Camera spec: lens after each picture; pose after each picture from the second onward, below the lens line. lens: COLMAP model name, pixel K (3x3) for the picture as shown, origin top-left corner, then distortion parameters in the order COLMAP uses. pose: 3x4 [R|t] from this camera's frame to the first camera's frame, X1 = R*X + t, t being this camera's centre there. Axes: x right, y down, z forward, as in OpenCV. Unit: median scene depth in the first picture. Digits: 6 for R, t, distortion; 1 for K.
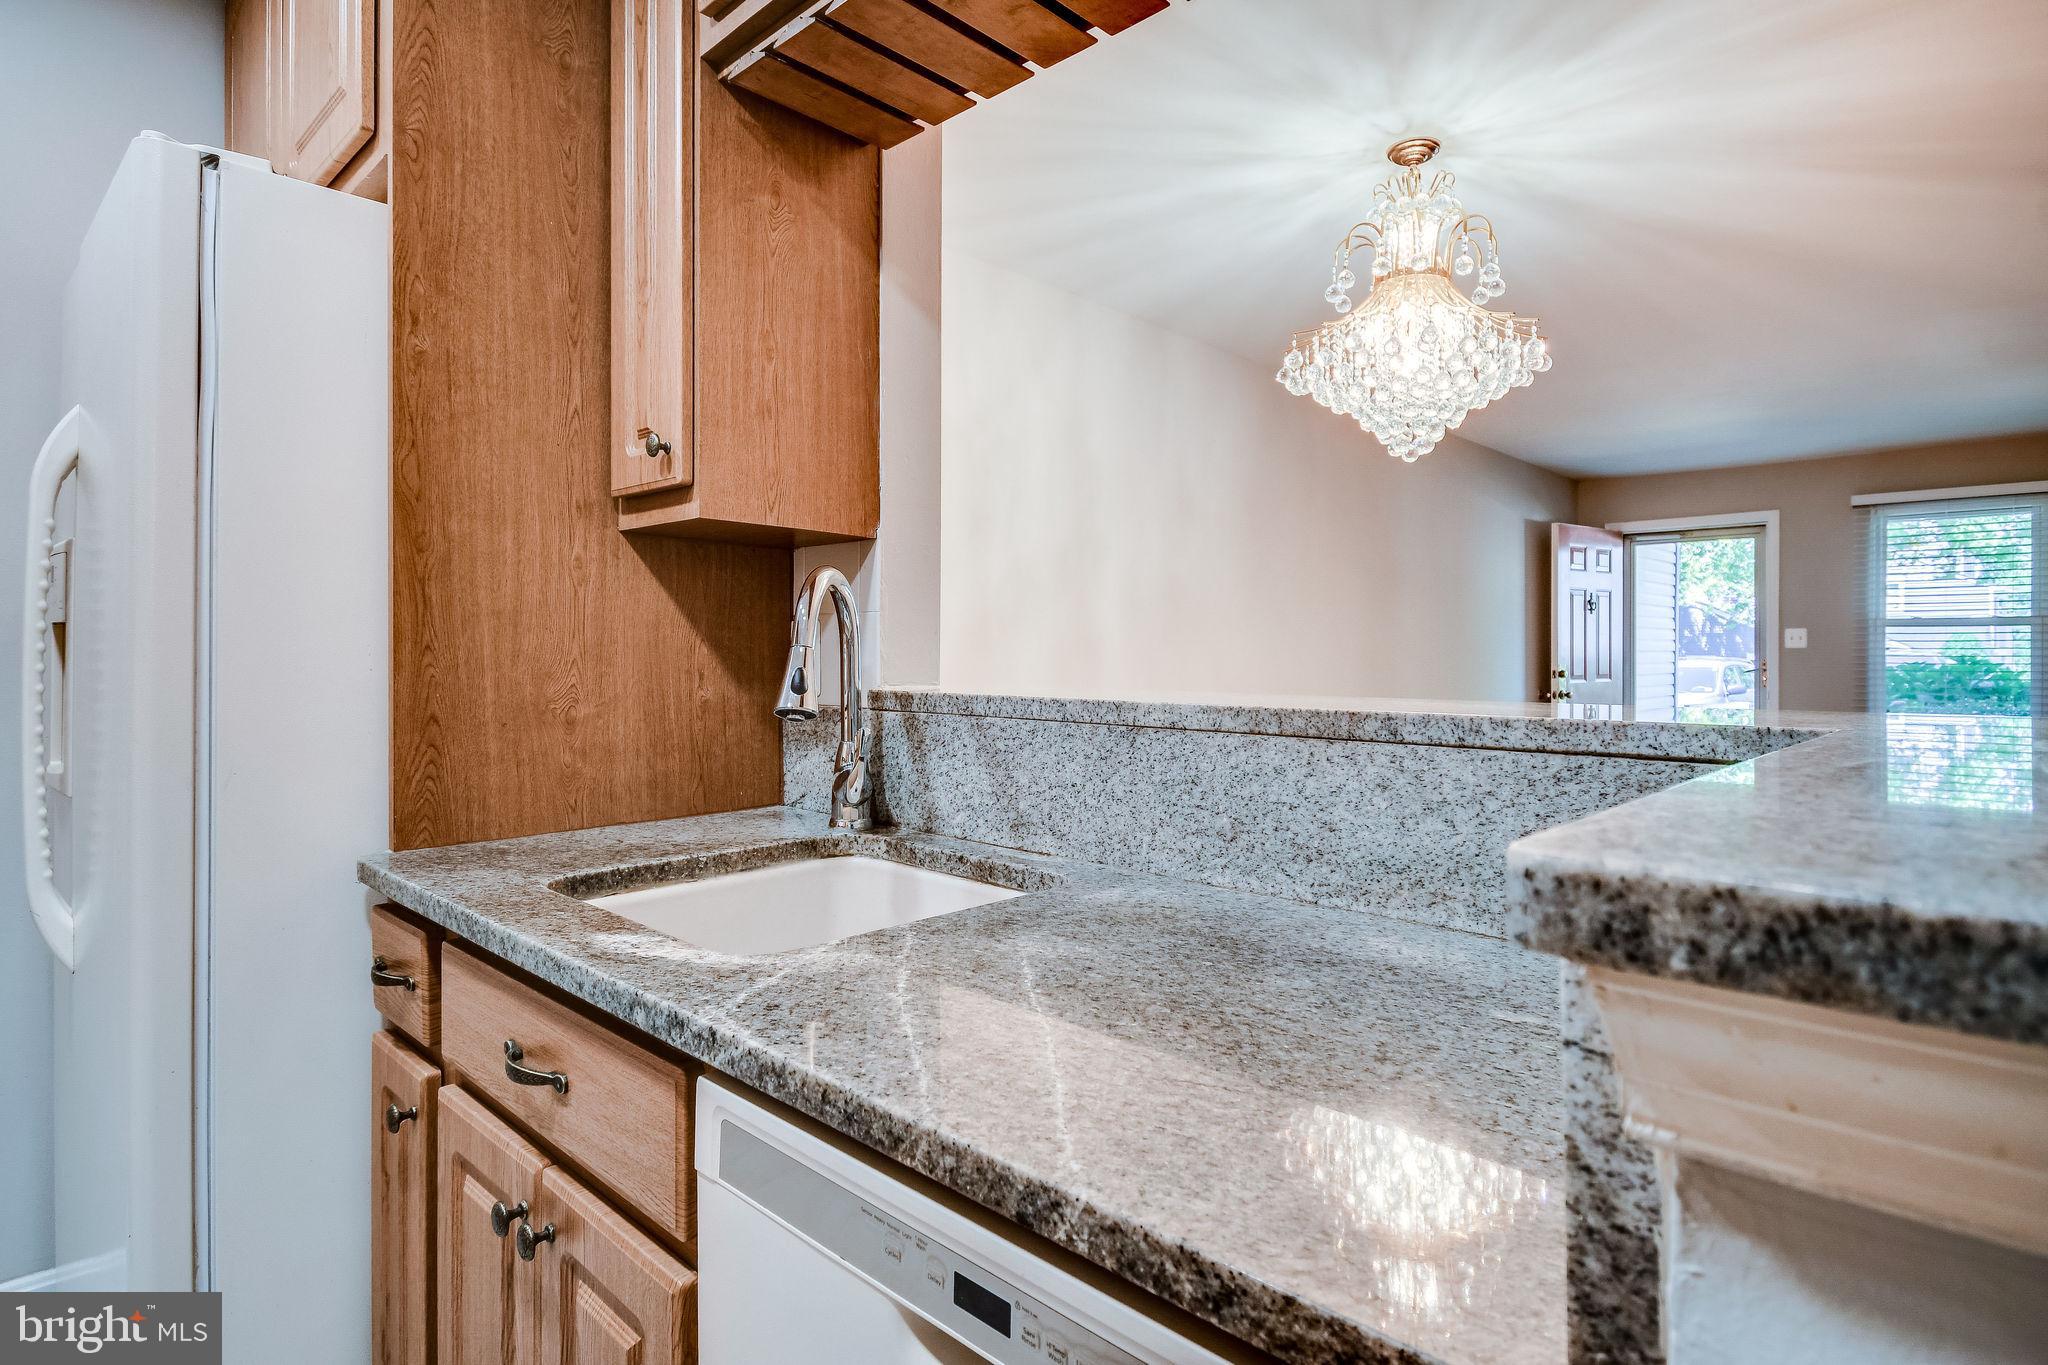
lens RADIAL K [[1060.4, 0, 1033.1], [0, 1060.4, 659.5], [0, 0, 1]] dist [0.035976, -0.029937]
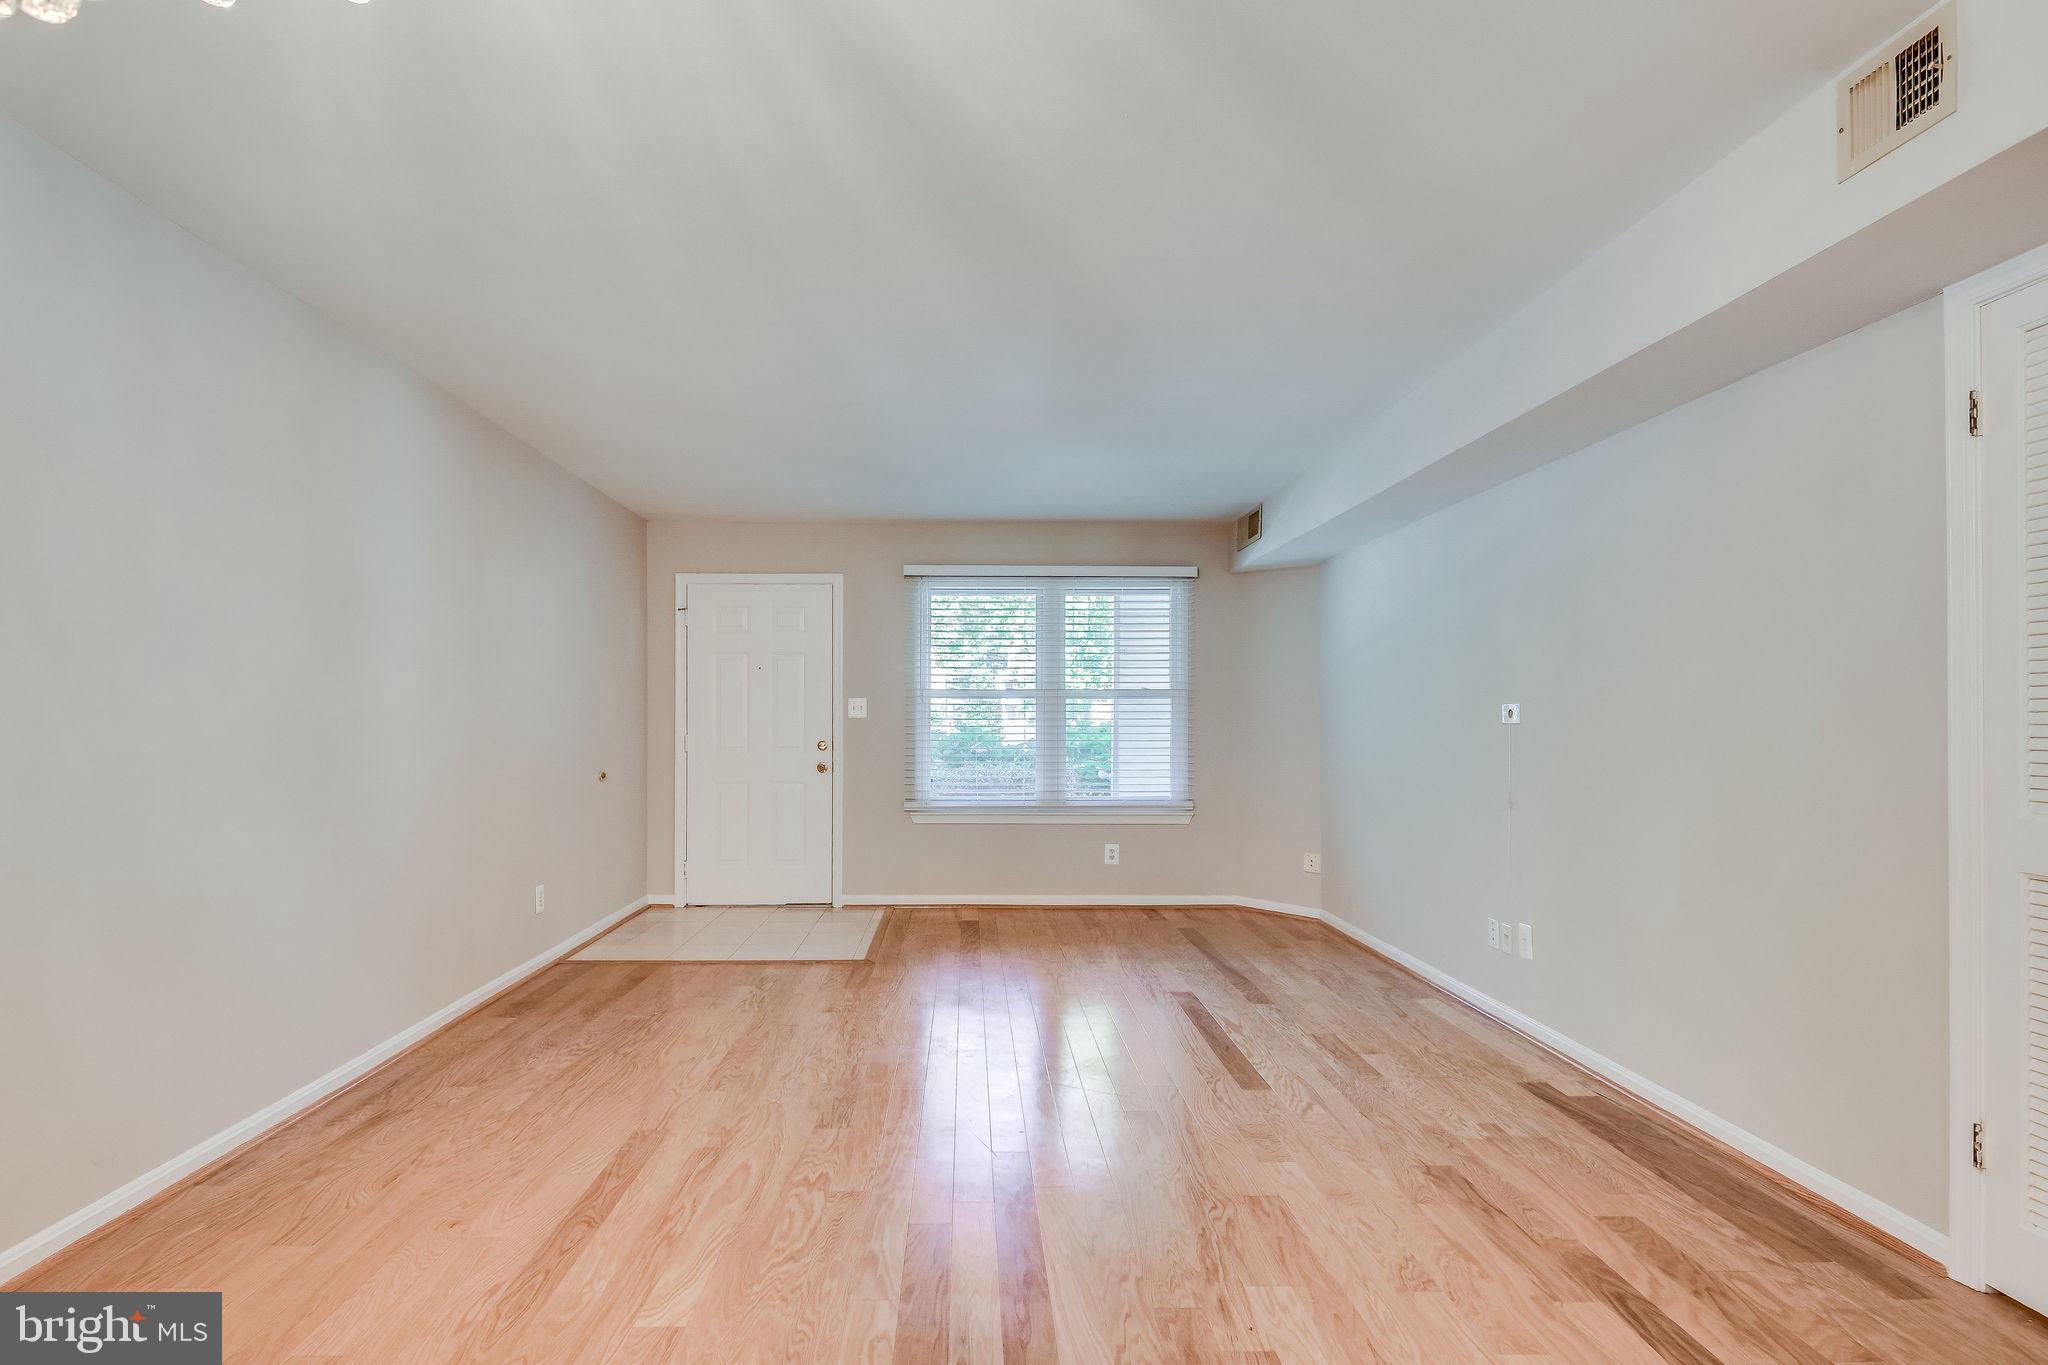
lens RADIAL K [[1041.4, 0, 987.8], [0, 1041.4, 713.4], [0, 0, 1]] dist [0.043295, -0.027502]
pose [[0.710992, 0.005183, 0.703181, 0.650234], [0.003255, 0.999938, -0.010662, -0.020817], [-0.703192, 0.009869, 0.710931, 1.204237]]
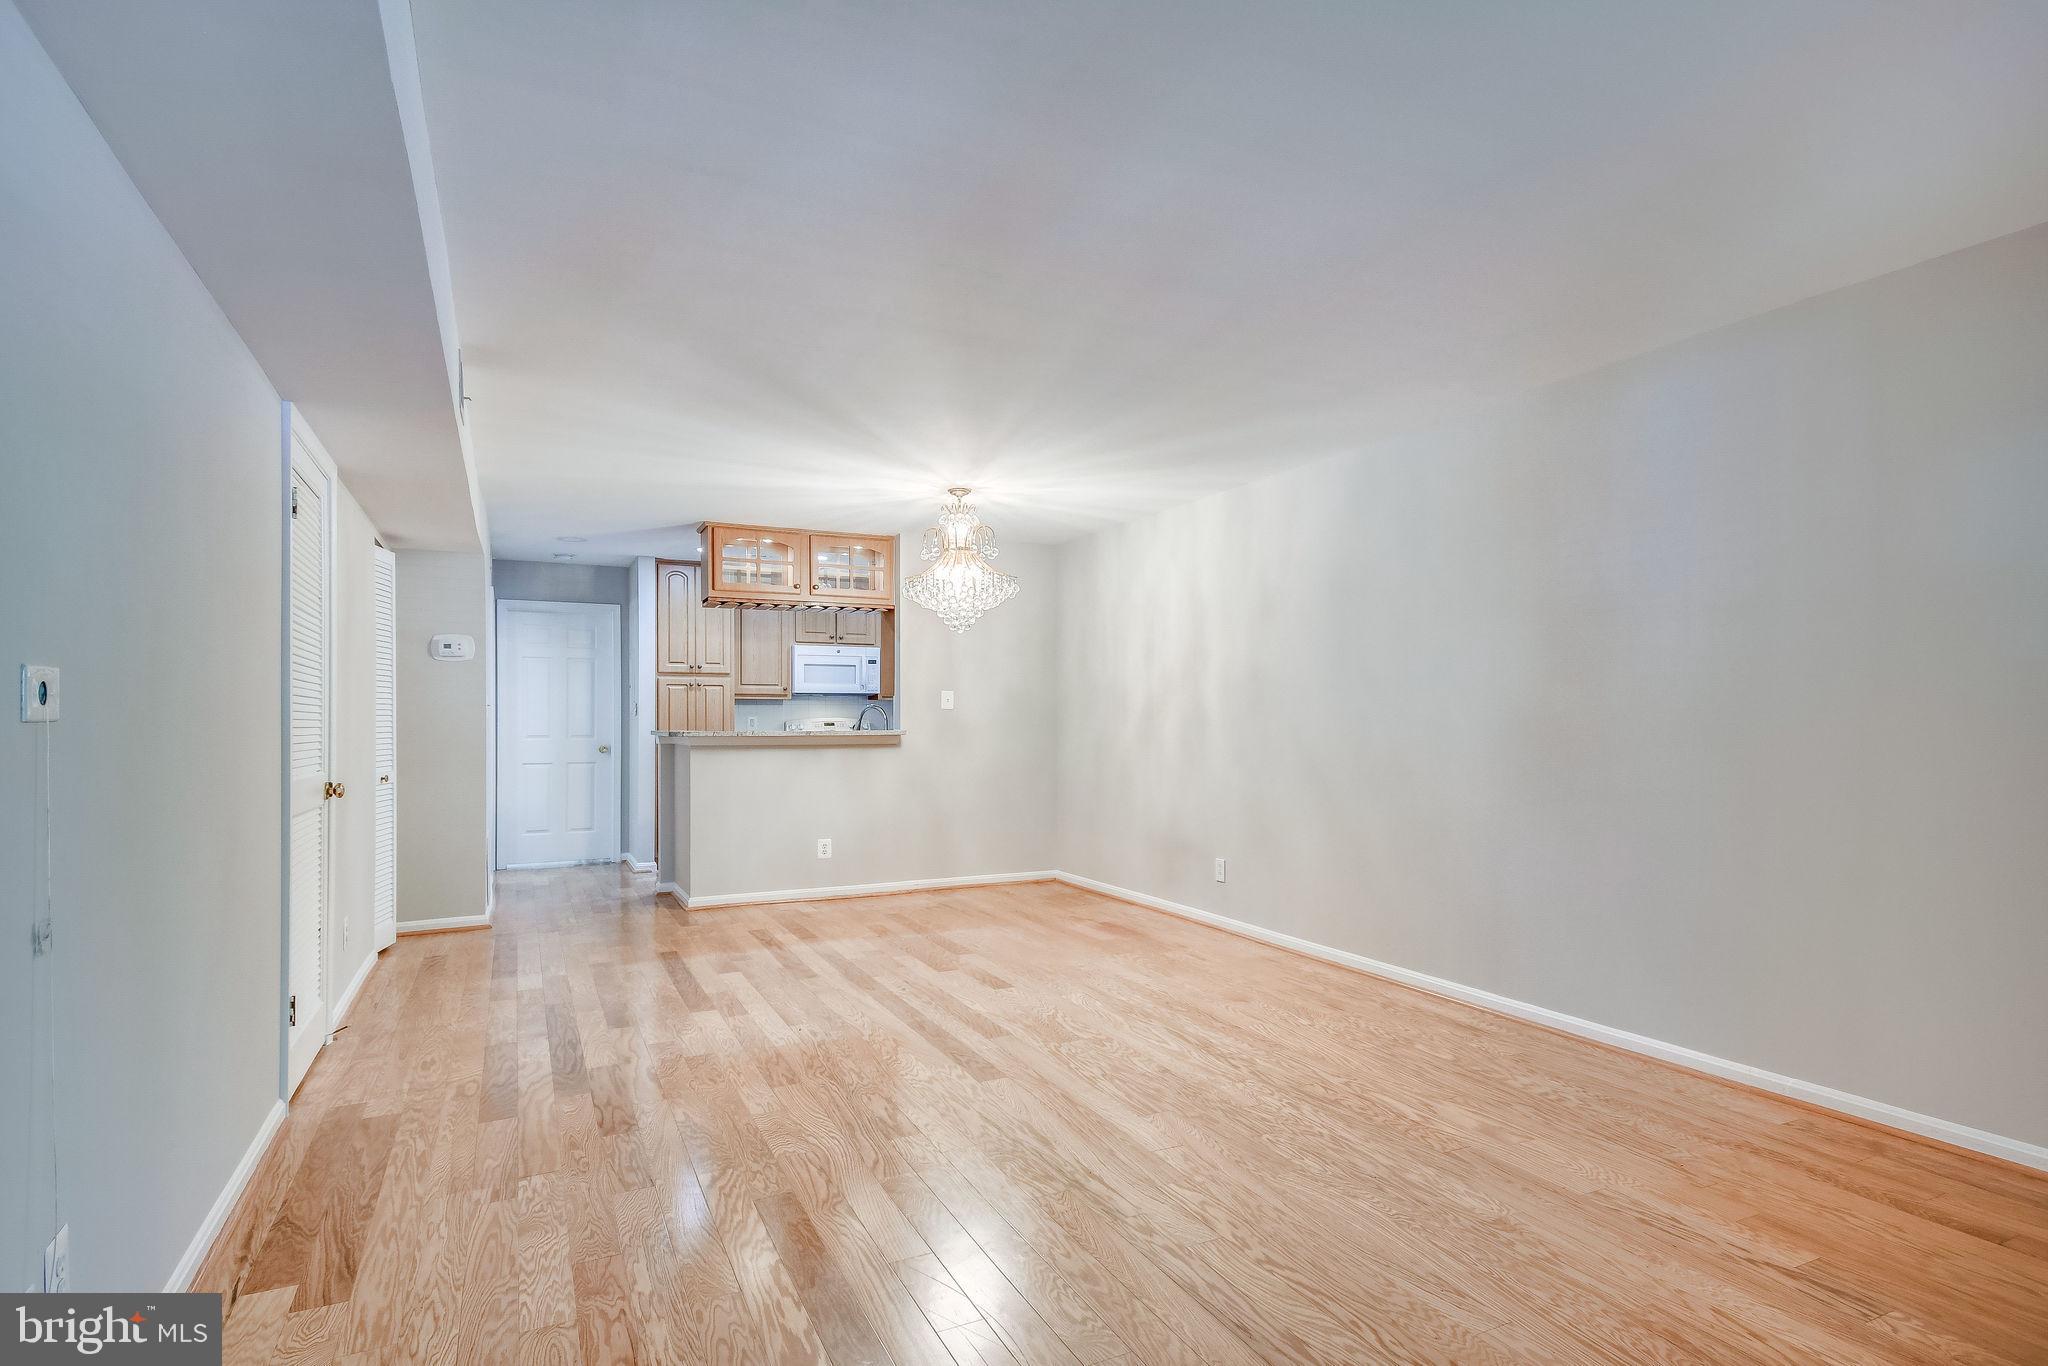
lens RADIAL K [[1047.4, 0, 1034.9], [0, 1047.4, 691.4], [0, 0, 1]] dist [0.052852, -0.027297]
pose [[-0.345051, -0.026178, -0.938219, 4.268180], [-0.005214, 0.999649, -0.025974, -0.024220], [0.938569, -0.004070, -0.345067, 3.482948]]
